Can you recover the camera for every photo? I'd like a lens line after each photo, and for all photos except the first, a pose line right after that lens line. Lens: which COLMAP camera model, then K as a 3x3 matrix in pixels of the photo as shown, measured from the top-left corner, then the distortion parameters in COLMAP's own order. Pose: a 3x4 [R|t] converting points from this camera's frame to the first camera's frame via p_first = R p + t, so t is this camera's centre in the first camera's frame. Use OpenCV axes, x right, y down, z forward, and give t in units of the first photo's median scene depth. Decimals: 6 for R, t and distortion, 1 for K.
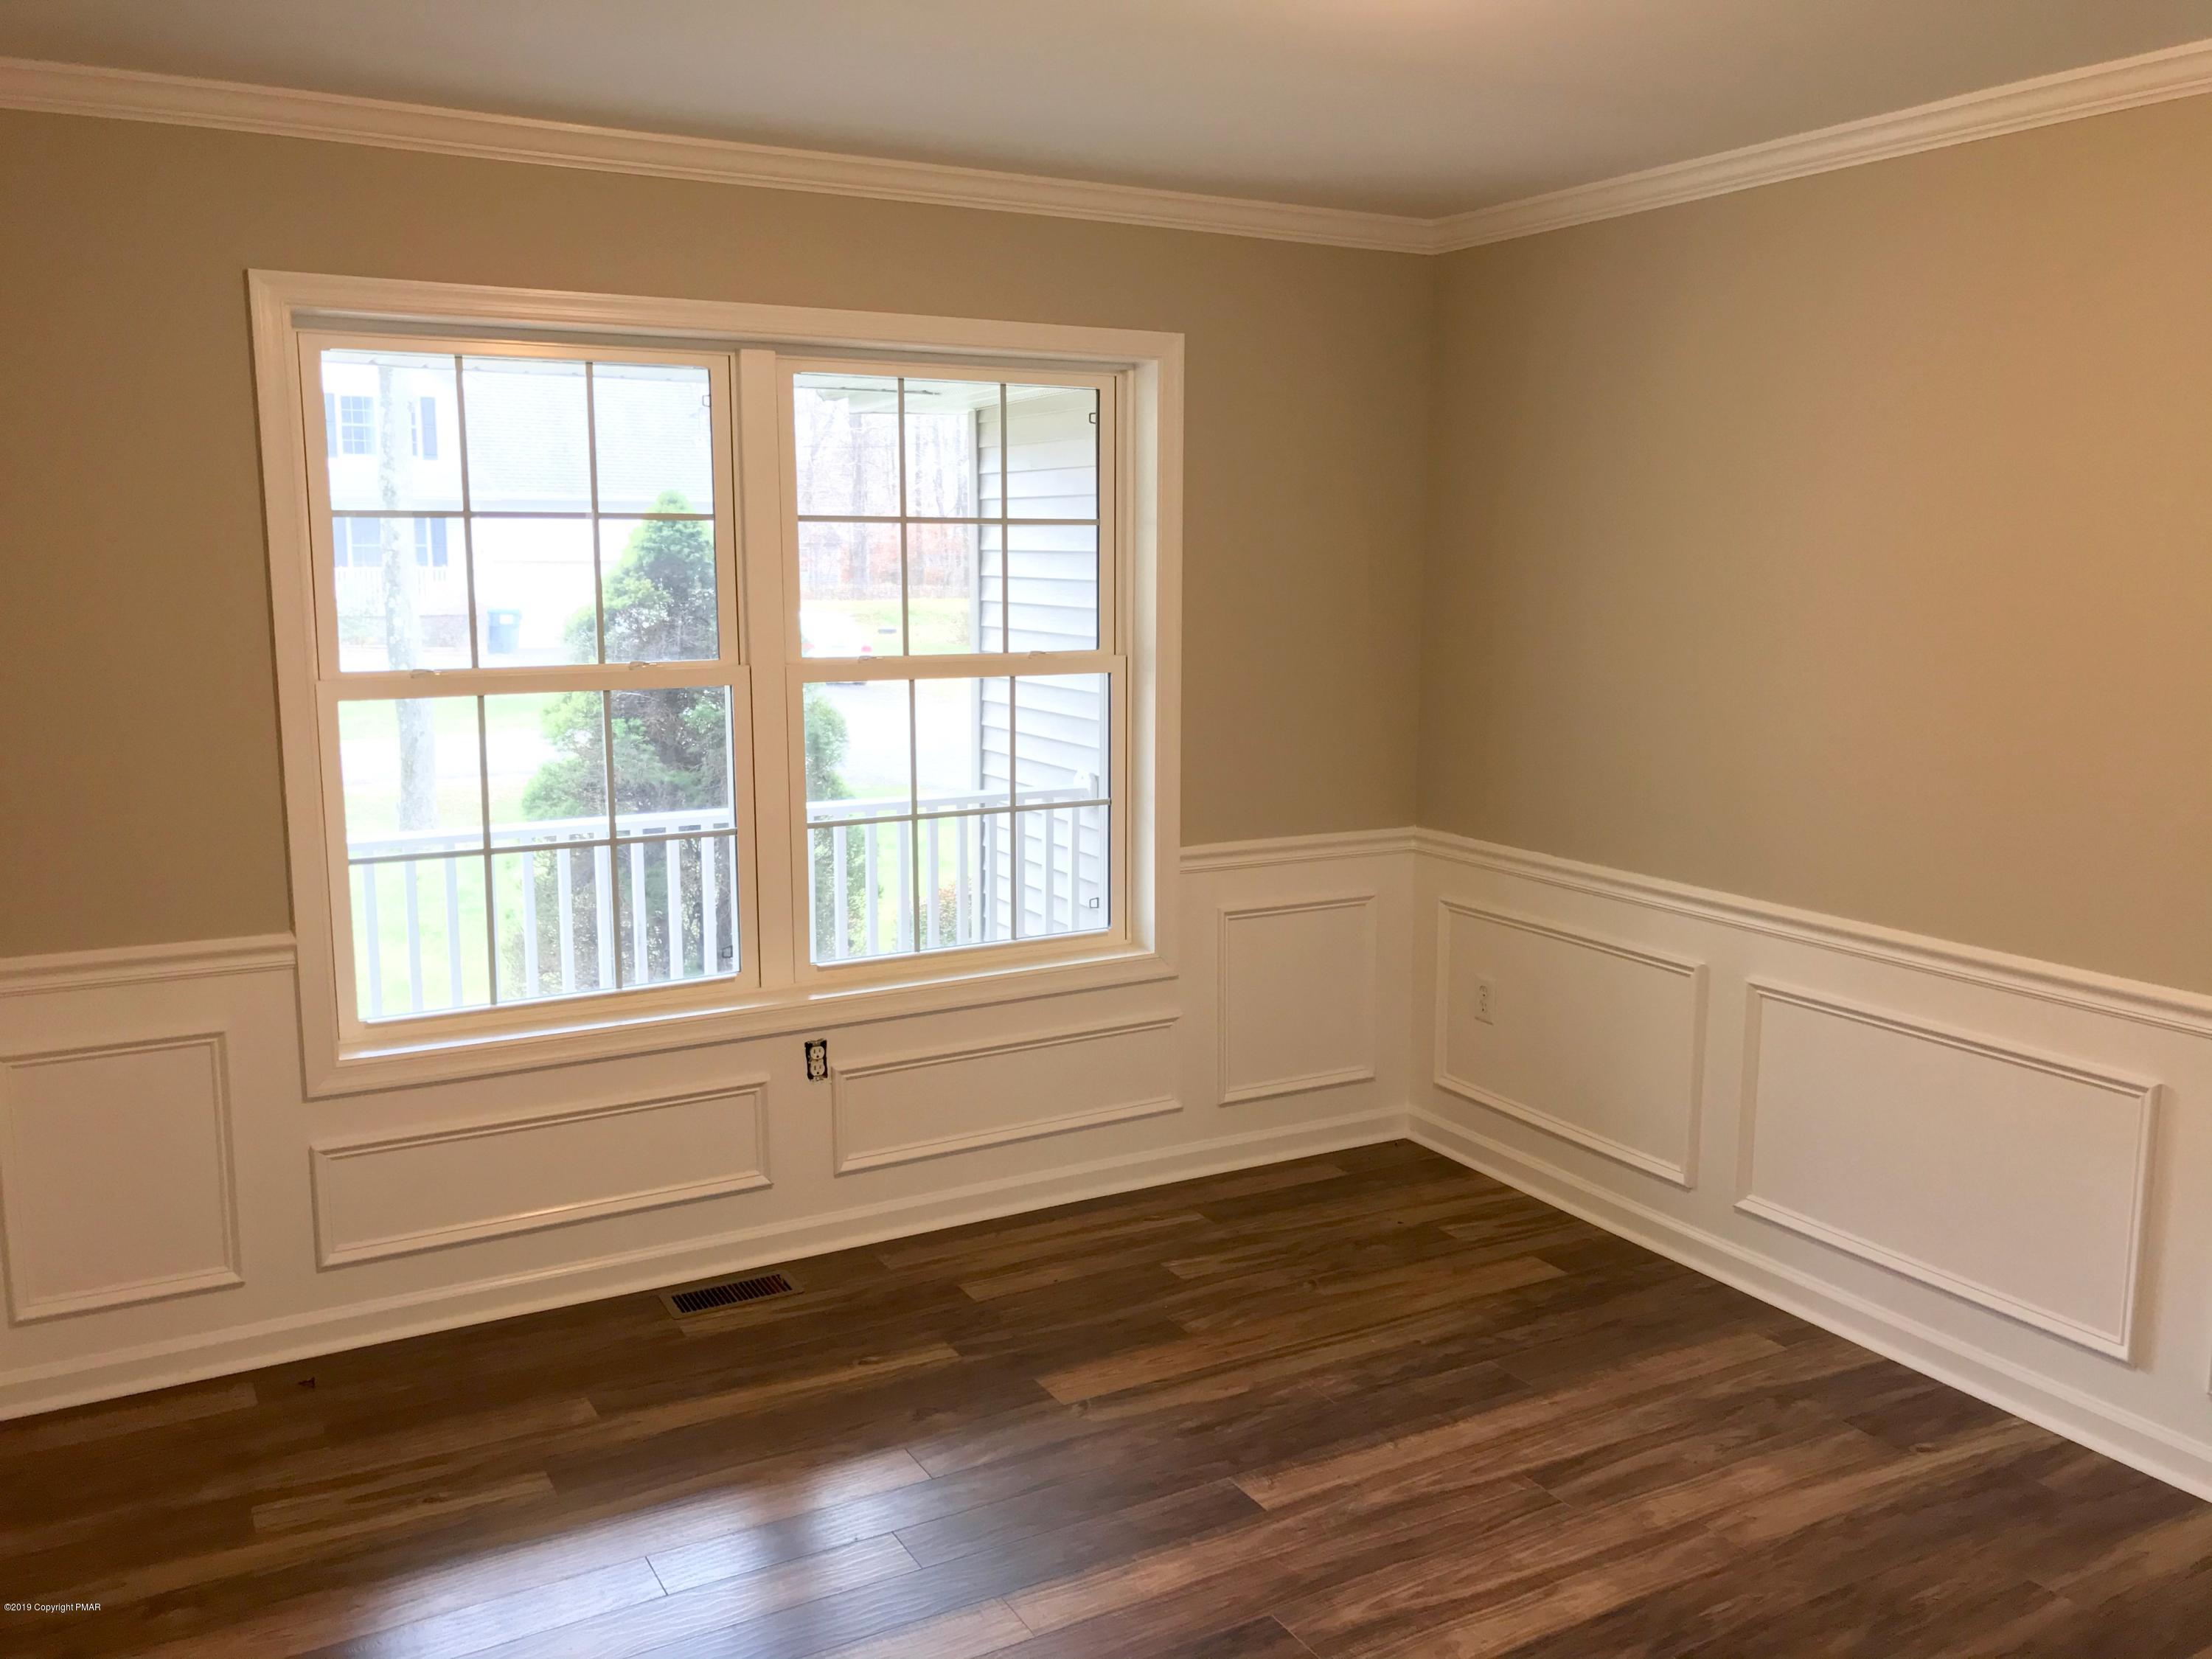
lens RADIAL K [[1813.8, 0, 1106.1], [0, 1813.8, 827.5], [0, 0, 1]] dist [0.007135, 0.006240]
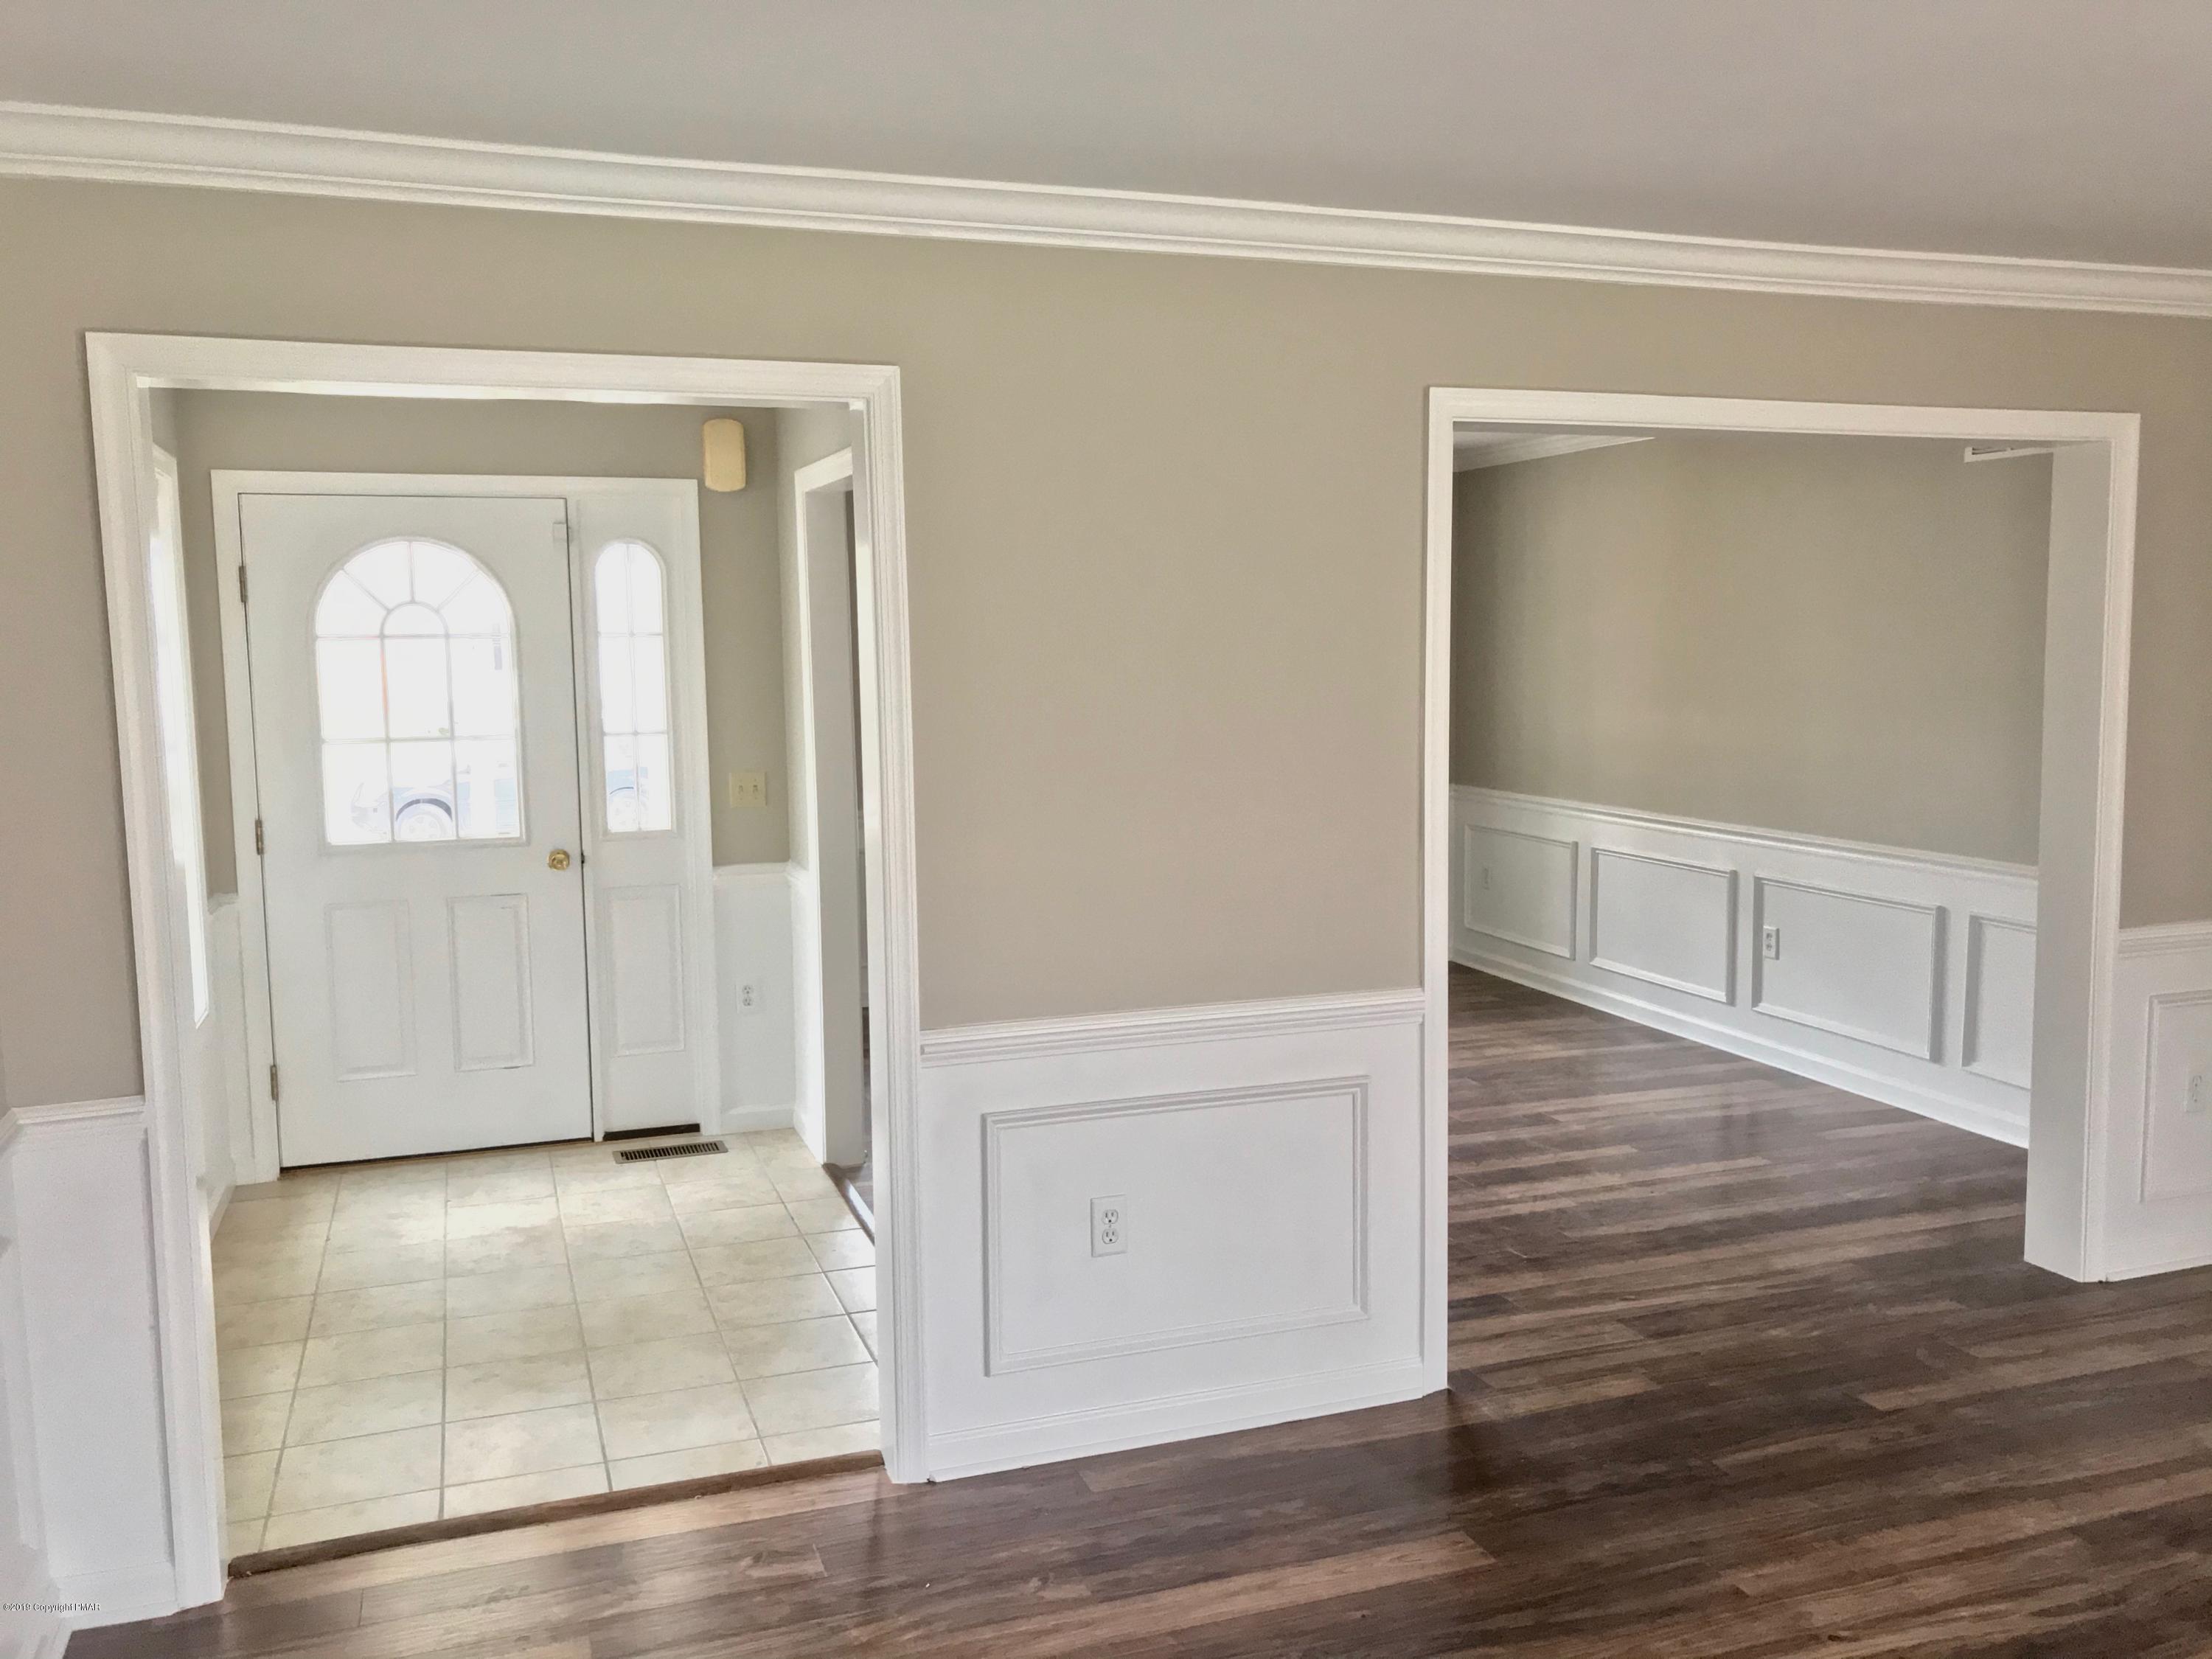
lens RADIAL K [[1813.8, 0, 1105.0], [0, 1813.8, 827.4], [0, 0, 1]] dist [0.007135, 0.006240]
pose [[0.984560, 0.005497, -0.174962, 0.177474], [-0.013867, 0.998815, -0.046651, 0.161192], [0.174498, 0.048357, 0.983469, -0.997979]]
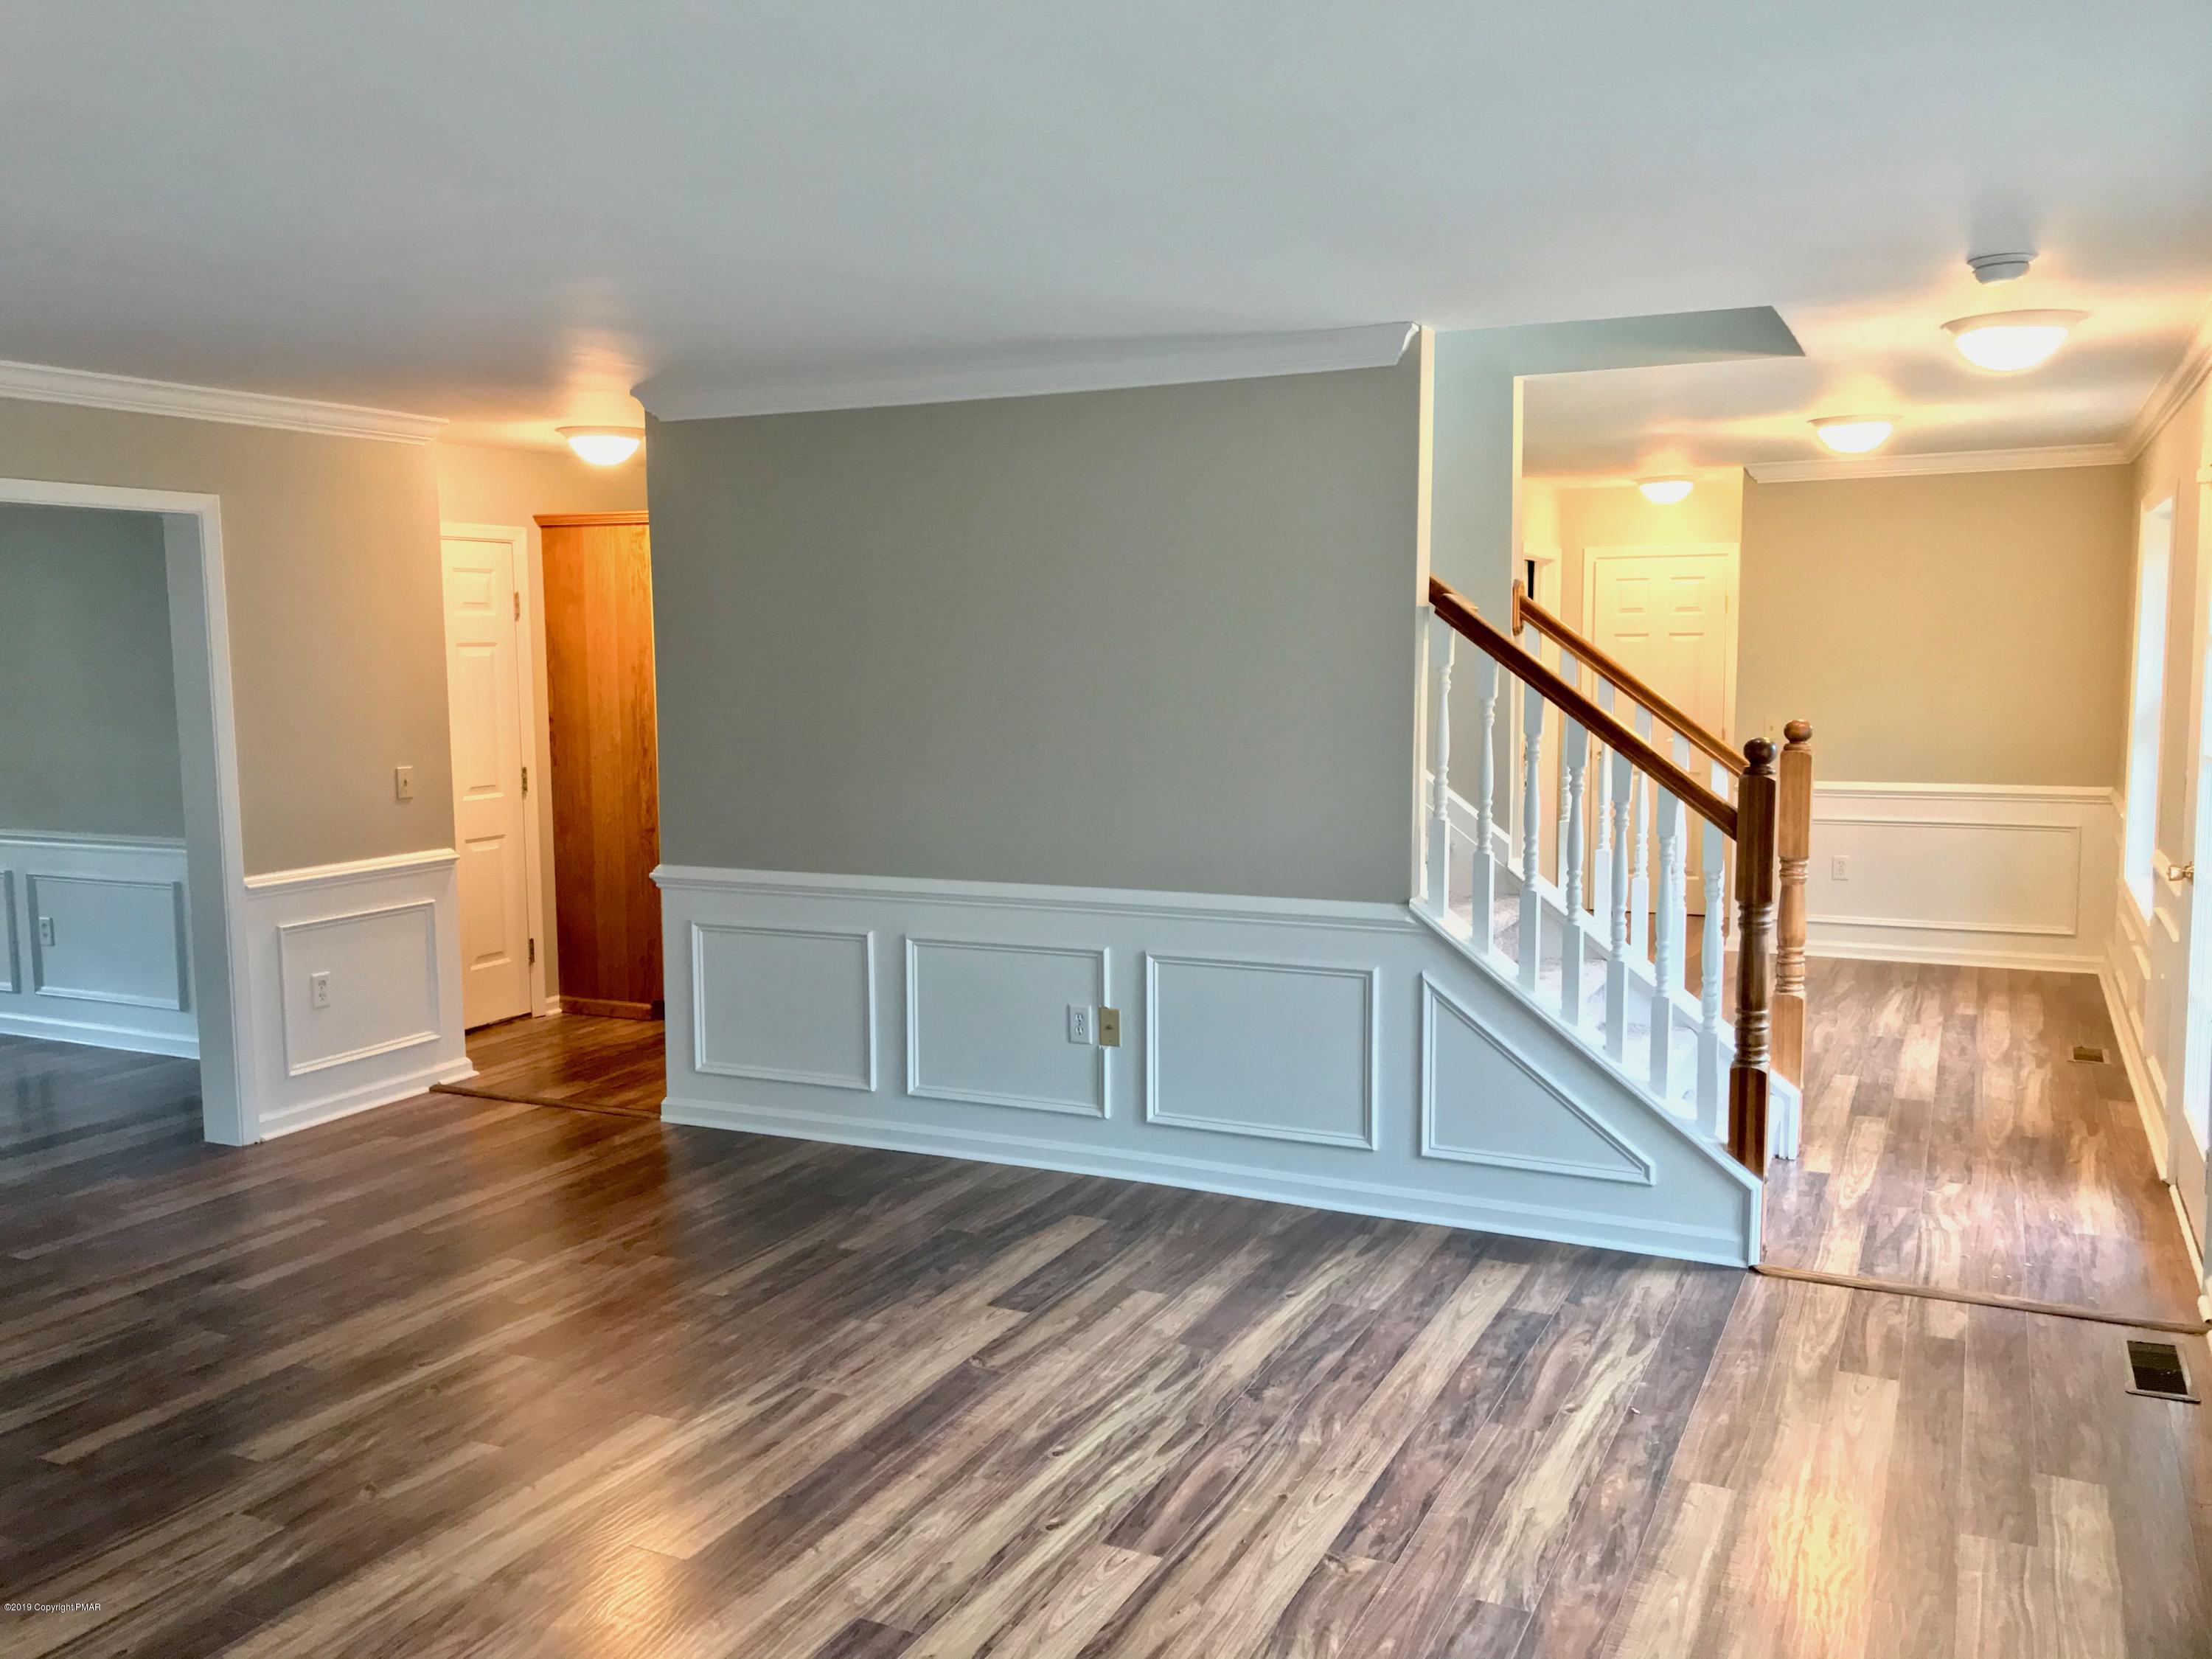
lens RADIAL K [[1813.8, 0, 1119.2], [0, 1813.8, 818.8], [0, 0, 1]] dist [0.007135, 0.006240]
pose [[0.816945, -0.070078, 0.572442, 0.319630], [0.100185, 0.994743, -0.021200, 0.213251], [-0.567947, 0.074669, 0.819671, -1.402142]]
